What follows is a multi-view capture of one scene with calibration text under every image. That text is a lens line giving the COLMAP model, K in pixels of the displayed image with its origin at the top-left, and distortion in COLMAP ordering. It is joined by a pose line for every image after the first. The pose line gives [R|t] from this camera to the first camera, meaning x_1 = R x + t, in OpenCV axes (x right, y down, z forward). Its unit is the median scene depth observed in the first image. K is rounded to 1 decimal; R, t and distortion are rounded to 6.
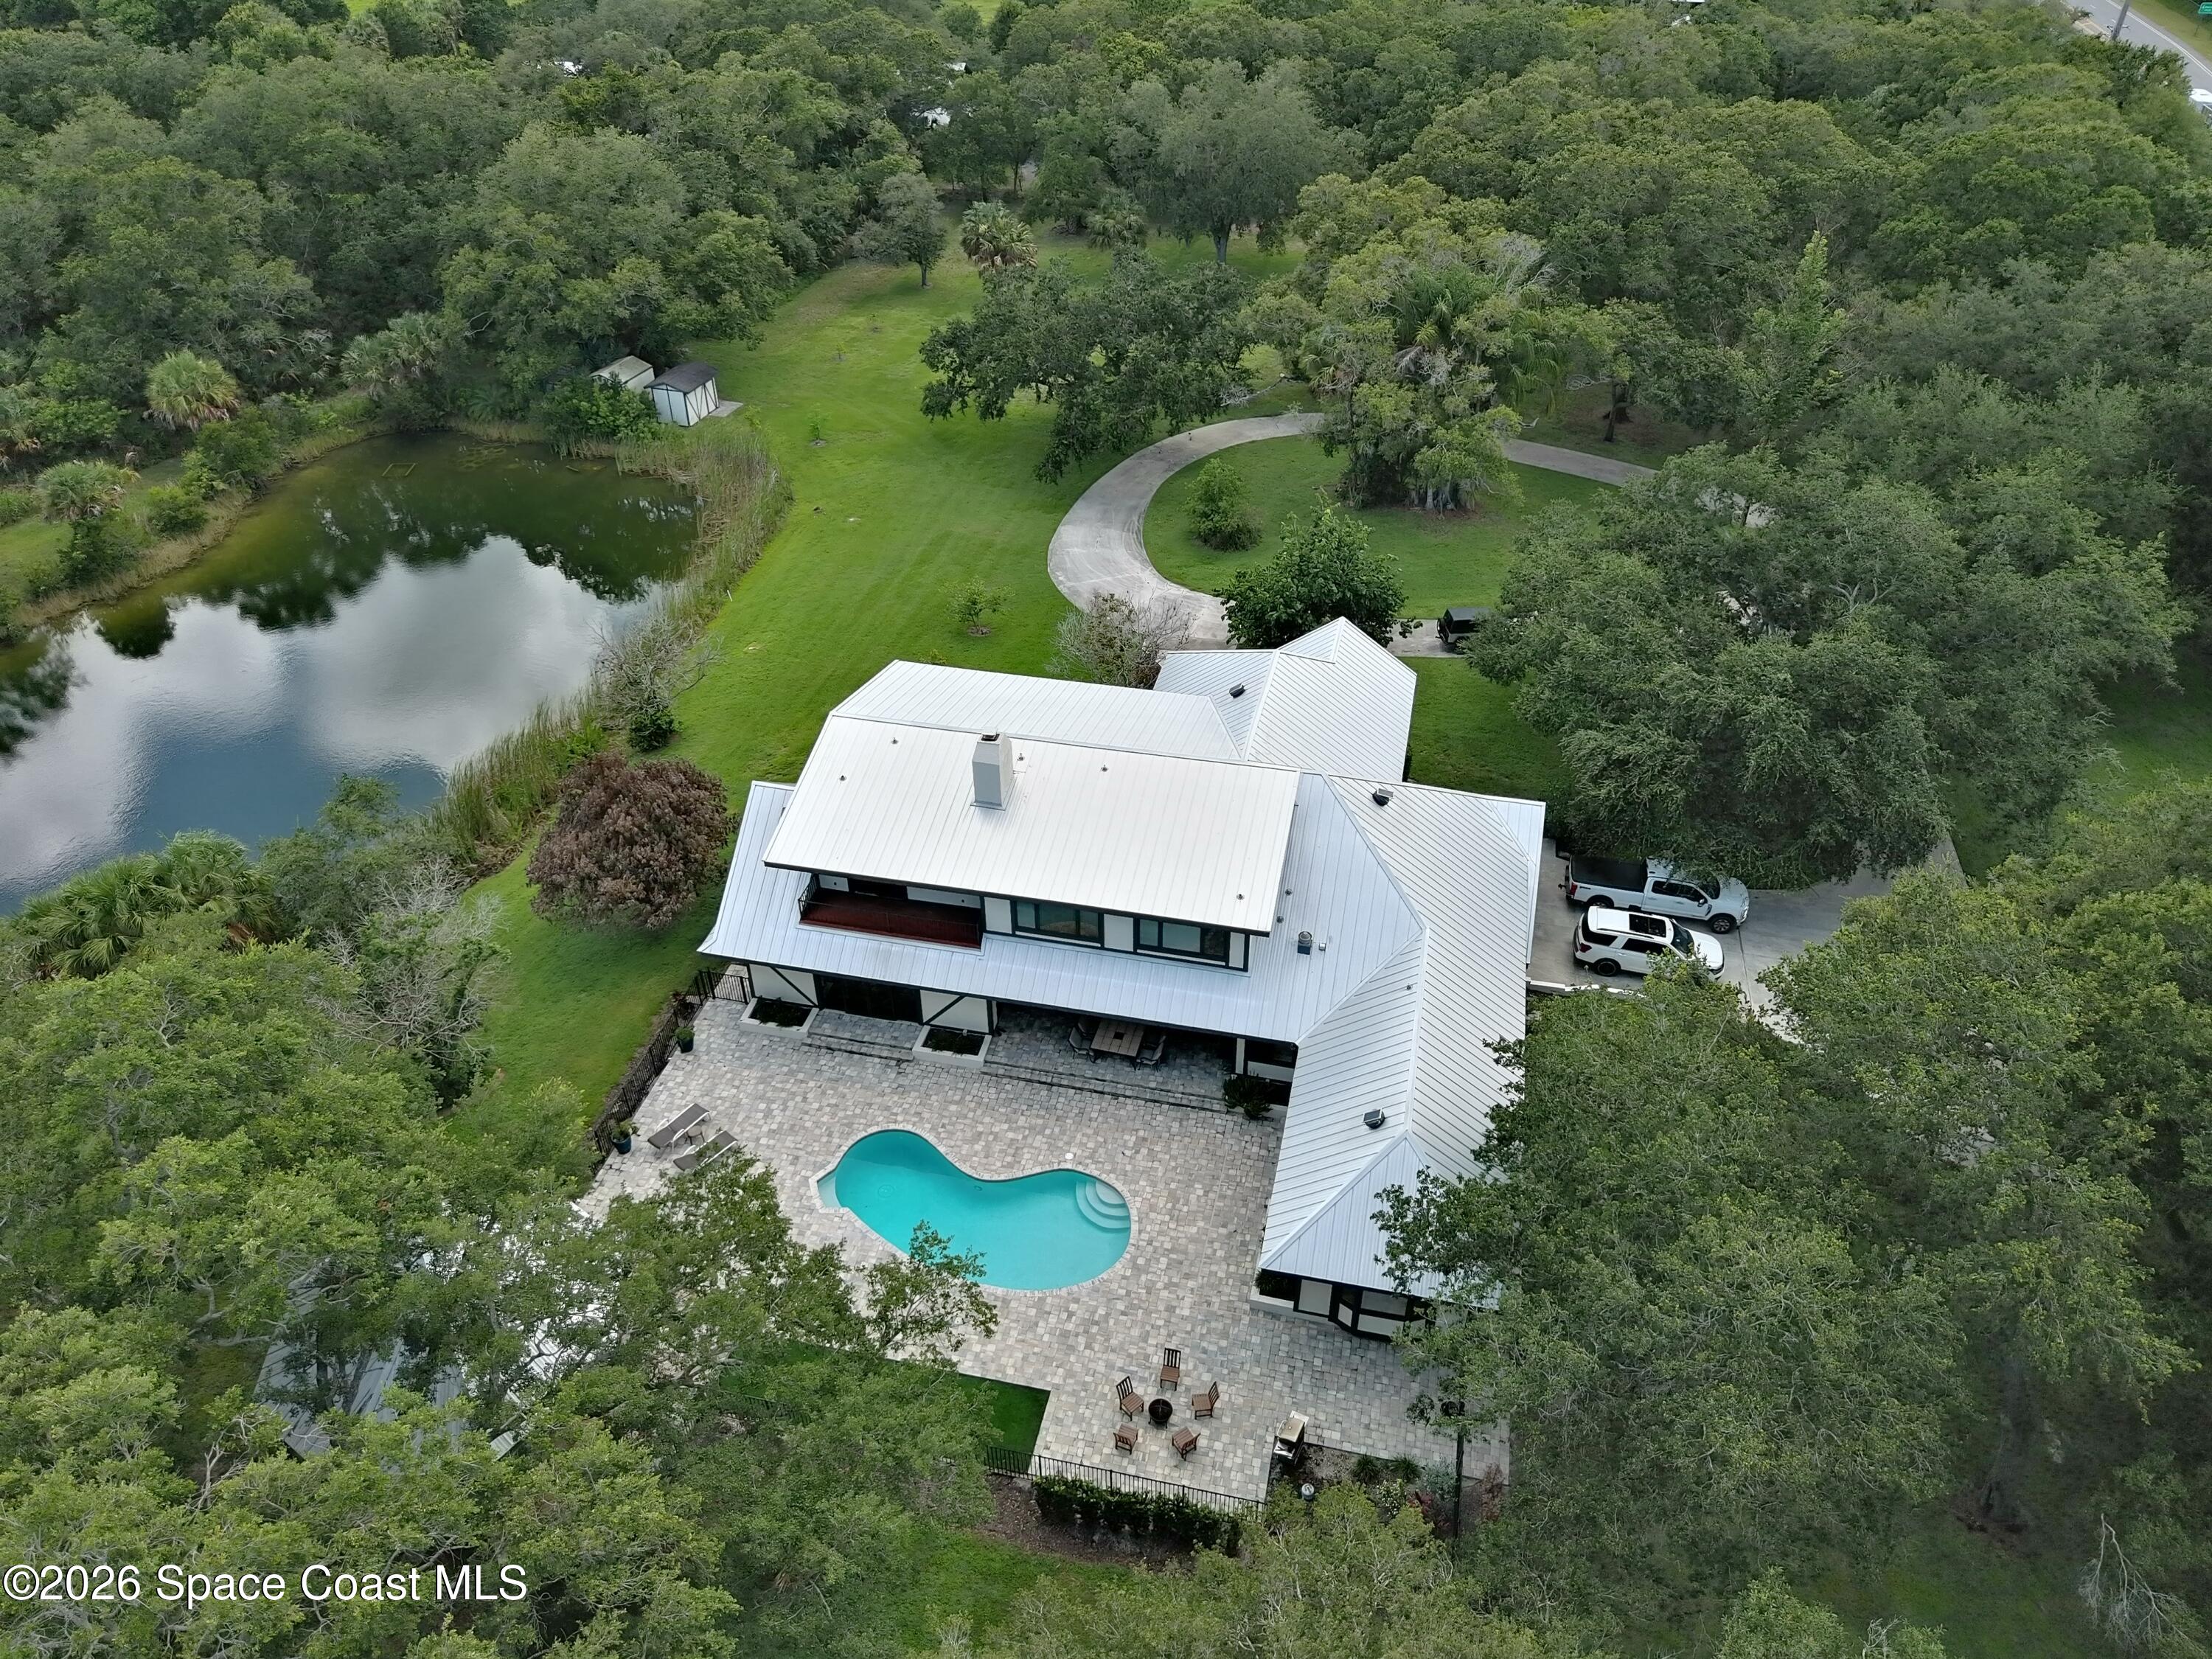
lens RADIAL K [[1525.6, 0, 1103.2], [0, 1525.6, 816.2], [0, 0, 1]] dist [0.009055, -0.000915]
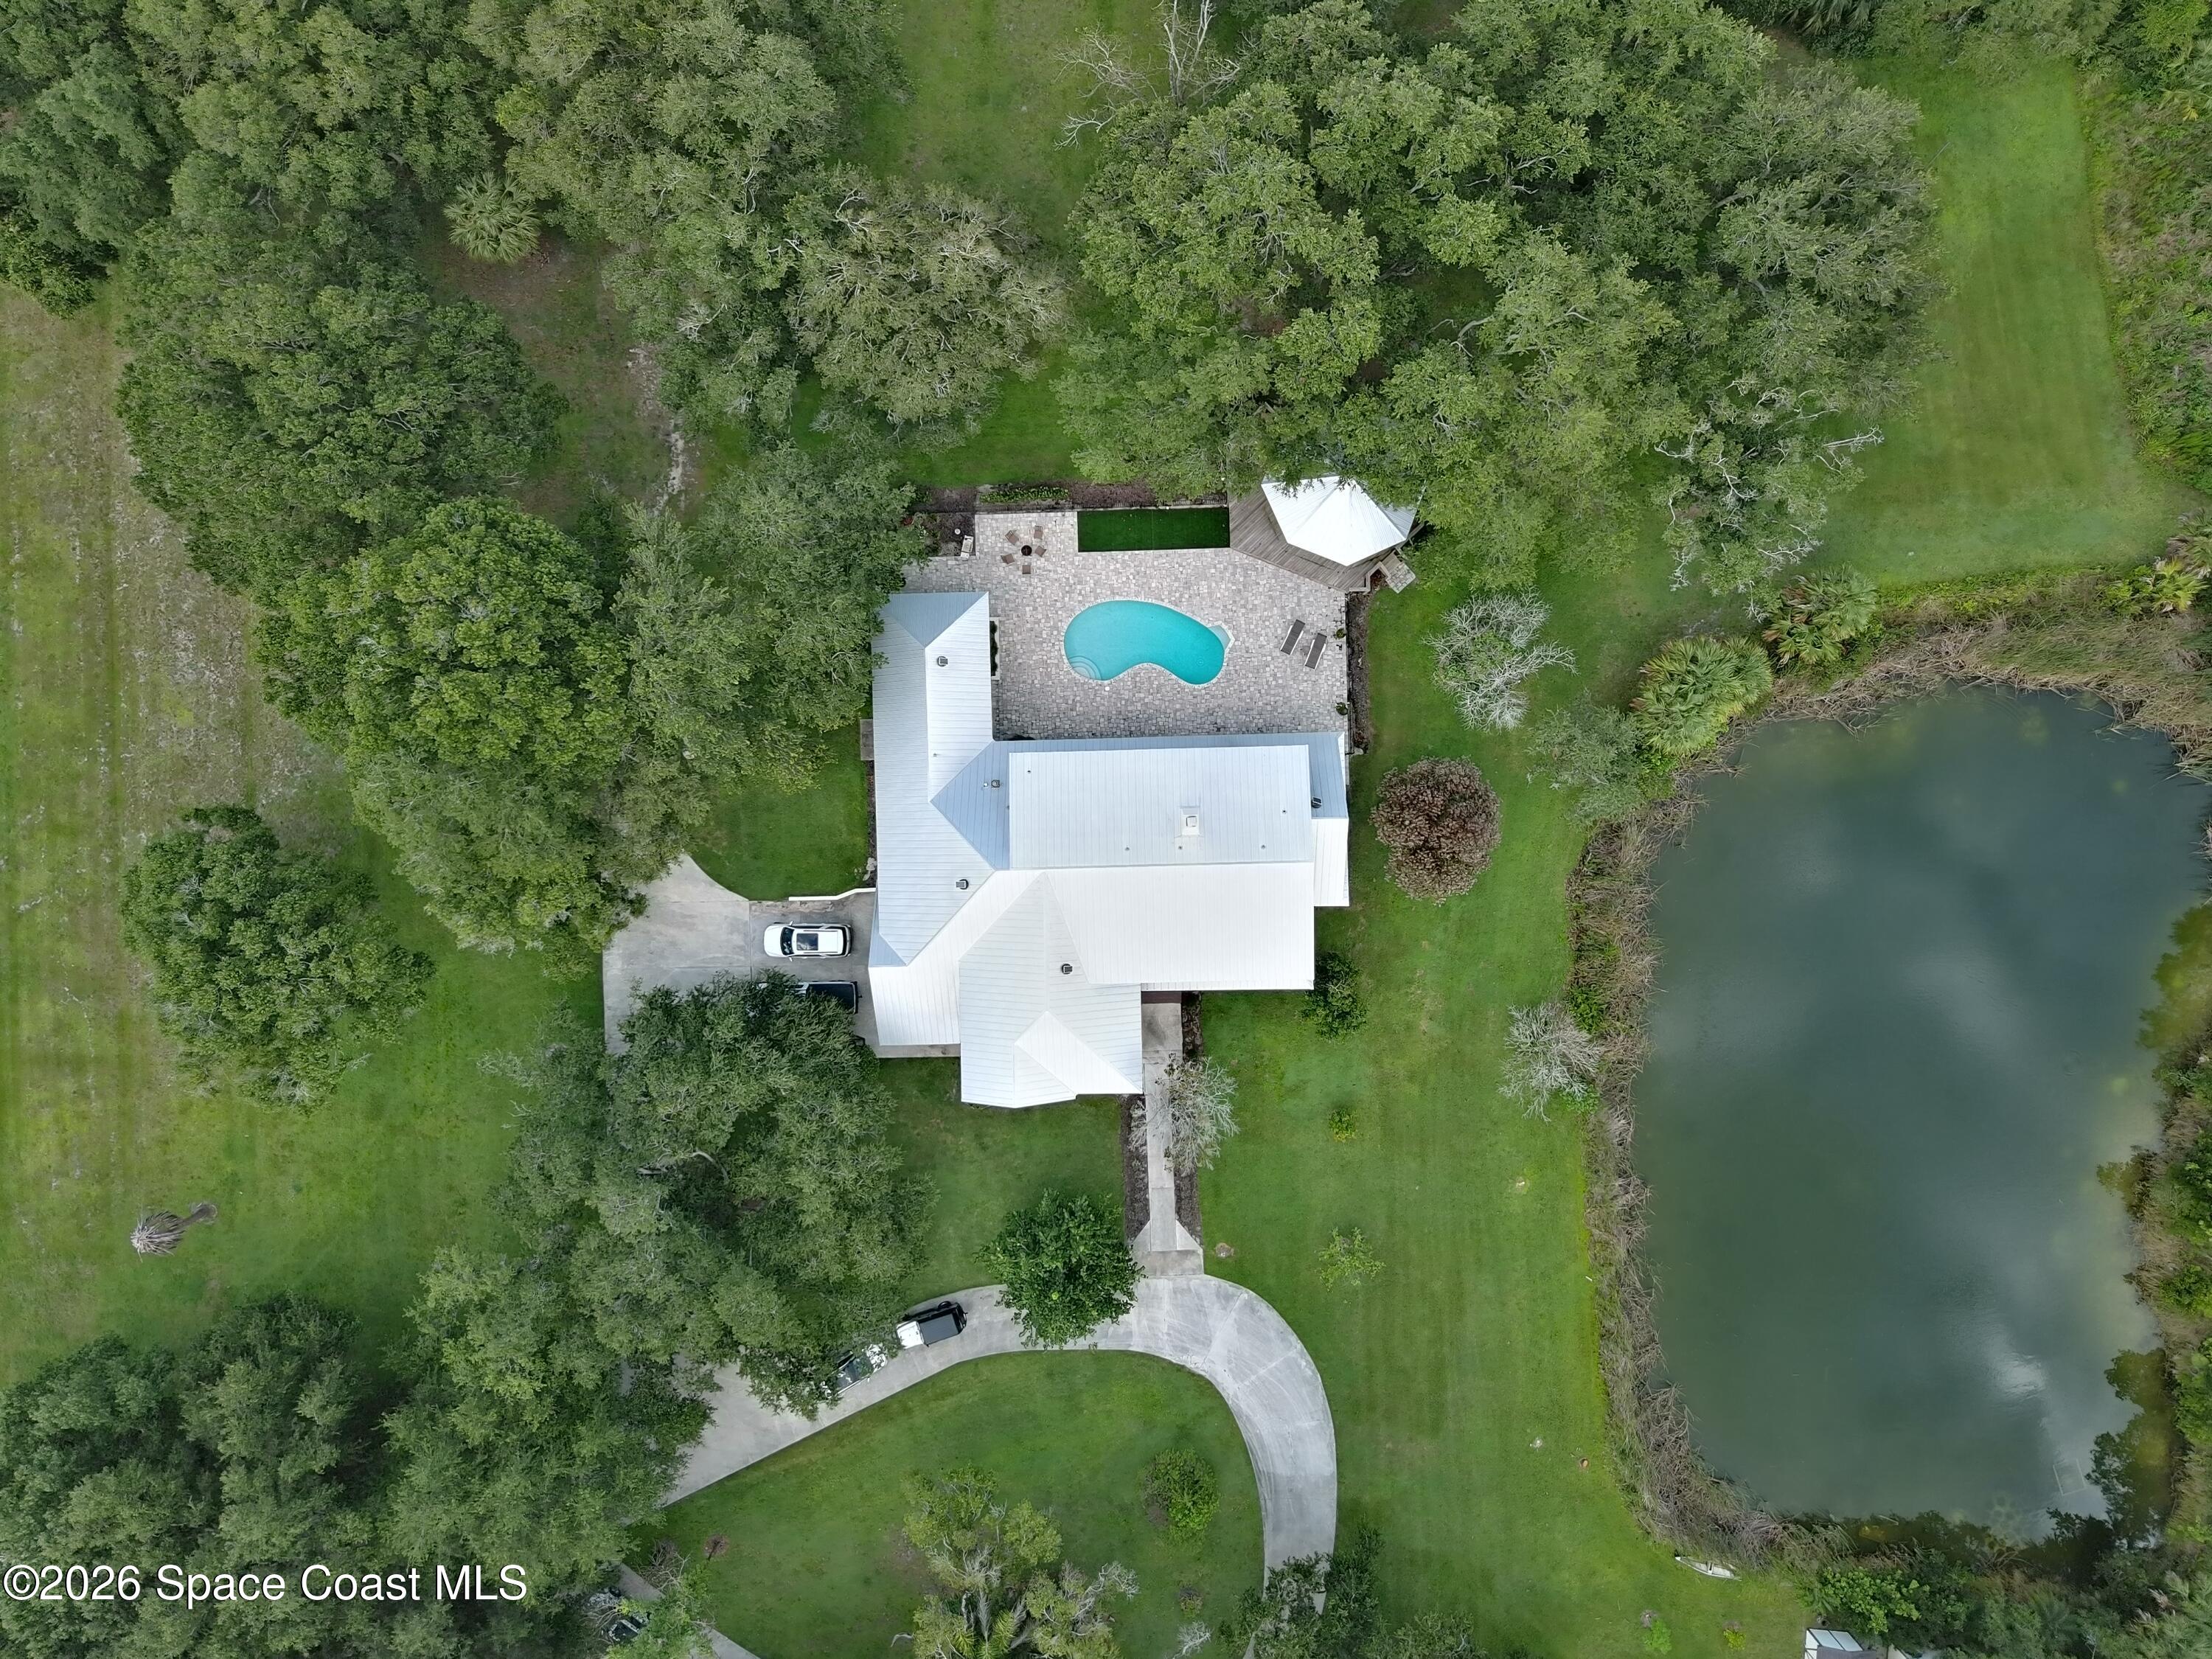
lens RADIAL K [[1525.6, 0, 1123.4], [0, 1525.6, 812.6], [0, 0, 1]] dist [0.009055, -0.000915]
pose [[-0.968041, 0.250300, 0.015685, -0.034589], [-0.136437, -0.578084, 0.804489, -1.492795], [0.210431, 0.776639, 0.593760, 0.004102]]
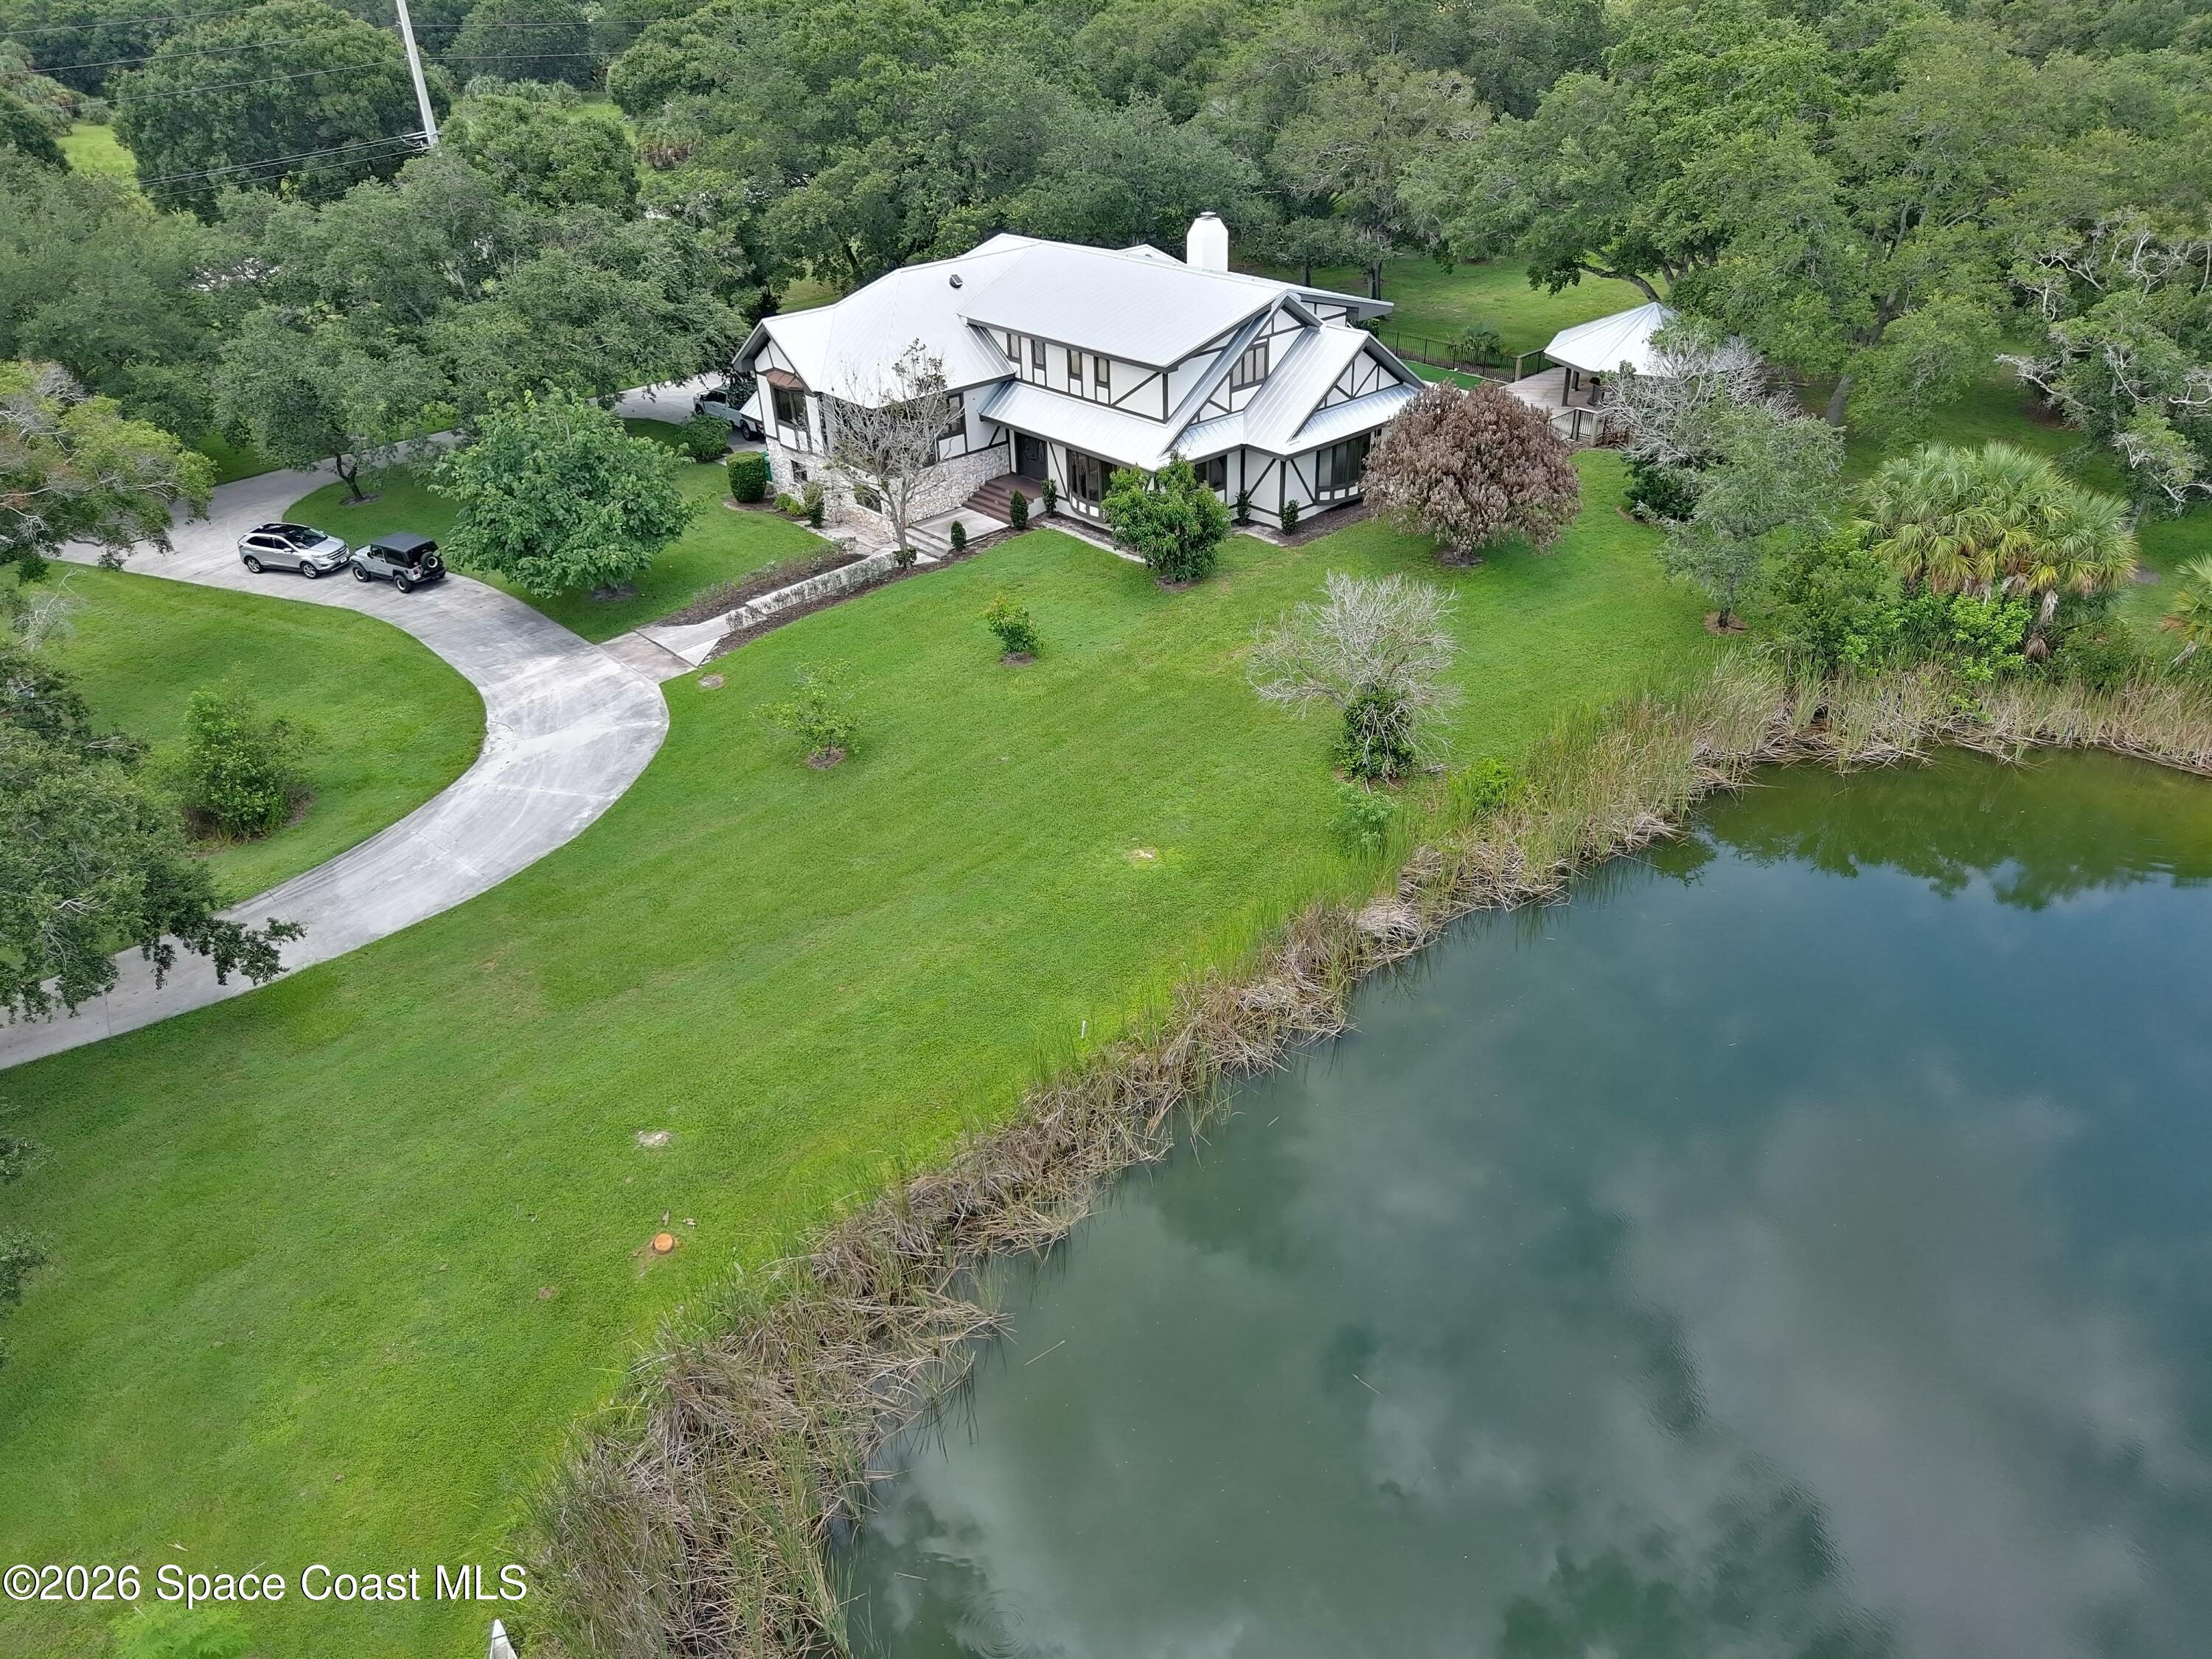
lens RADIAL K [[1525.6, 0, 1099.5], [0, 1525.6, 812.5], [0, 0, 1]] dist [0.009055, -0.000915]
pose [[-0.817077, -0.270045, 0.509374, -0.858914], [0.369949, 0.432049, 0.822479, -1.010808], [-0.442180, 0.860471, -0.253114, 1.970346]]
